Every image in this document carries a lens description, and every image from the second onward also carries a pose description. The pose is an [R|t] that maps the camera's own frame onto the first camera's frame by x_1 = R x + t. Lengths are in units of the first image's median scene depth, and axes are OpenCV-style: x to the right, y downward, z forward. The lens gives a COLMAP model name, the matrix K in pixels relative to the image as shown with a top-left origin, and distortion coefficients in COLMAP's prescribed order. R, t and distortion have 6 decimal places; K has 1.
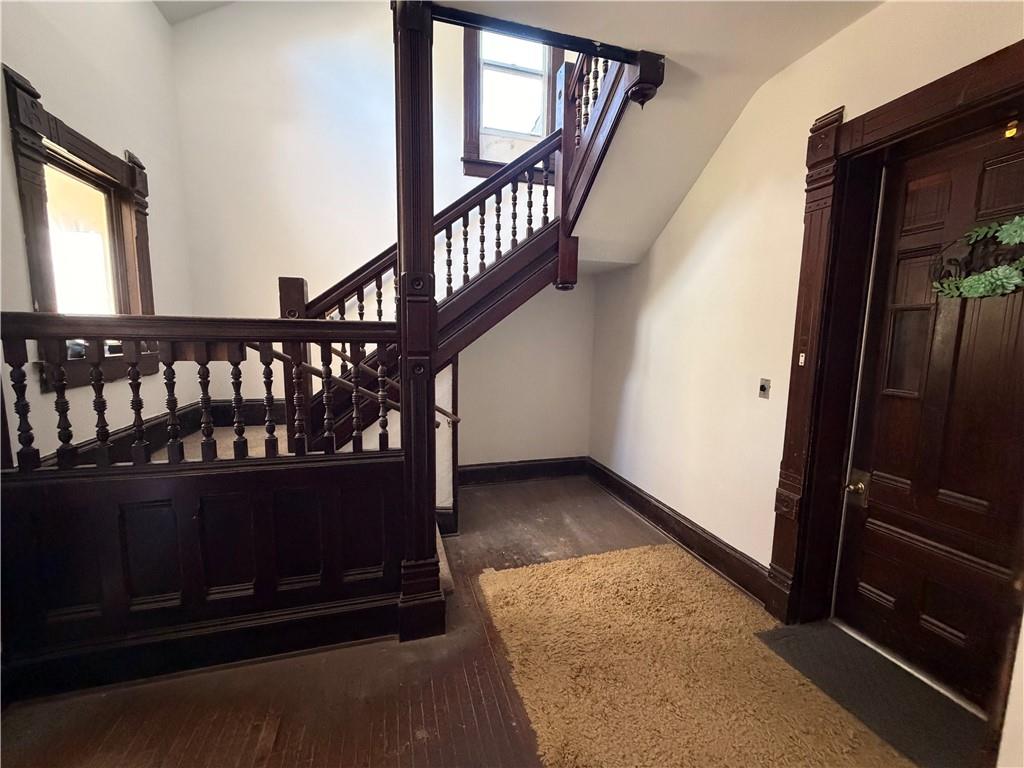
lens RADIAL K [[410.8, 0, 511.6], [0, 410.8, 385.6], [0, 0, 1]] dist [0.000151, 0.000336]
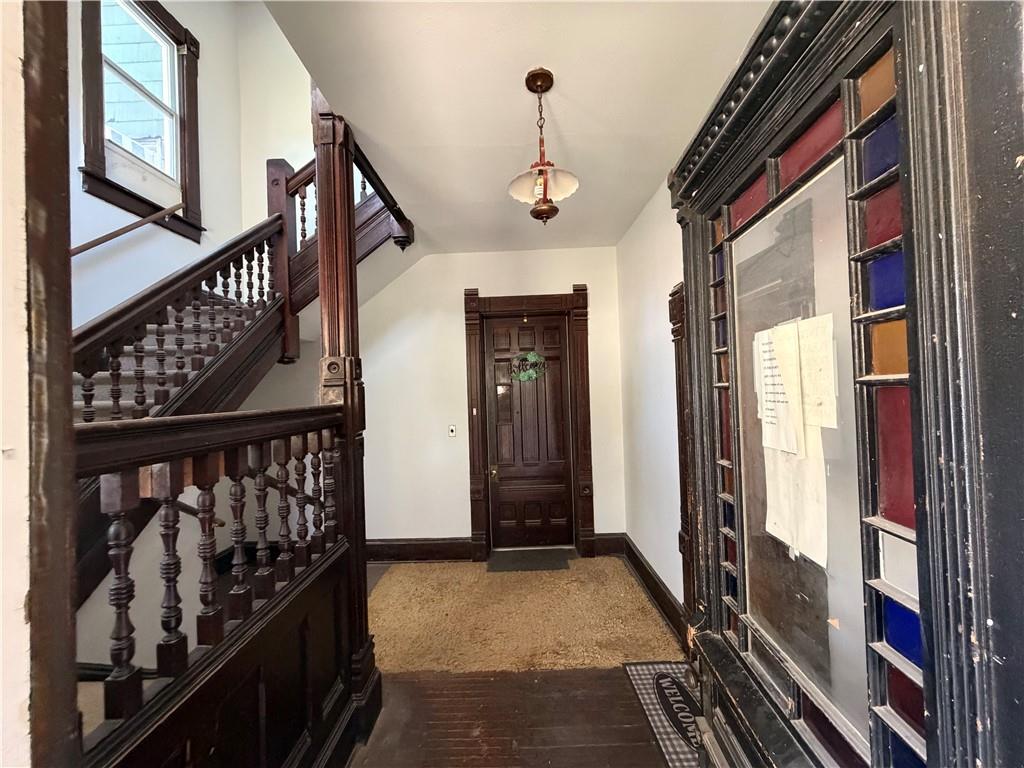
lens RADIAL K [[410.8, 0, 515.5], [0, 410.8, 382.1], [0, 0, 1]] dist [0.000151, 0.000336]
pose [[0.282866, -0.007447, 0.959131, -1.014158], [0.149155, 0.988147, -0.036317, -0.100098], [-0.947491, 0.153332, 0.280624, 0.278364]]
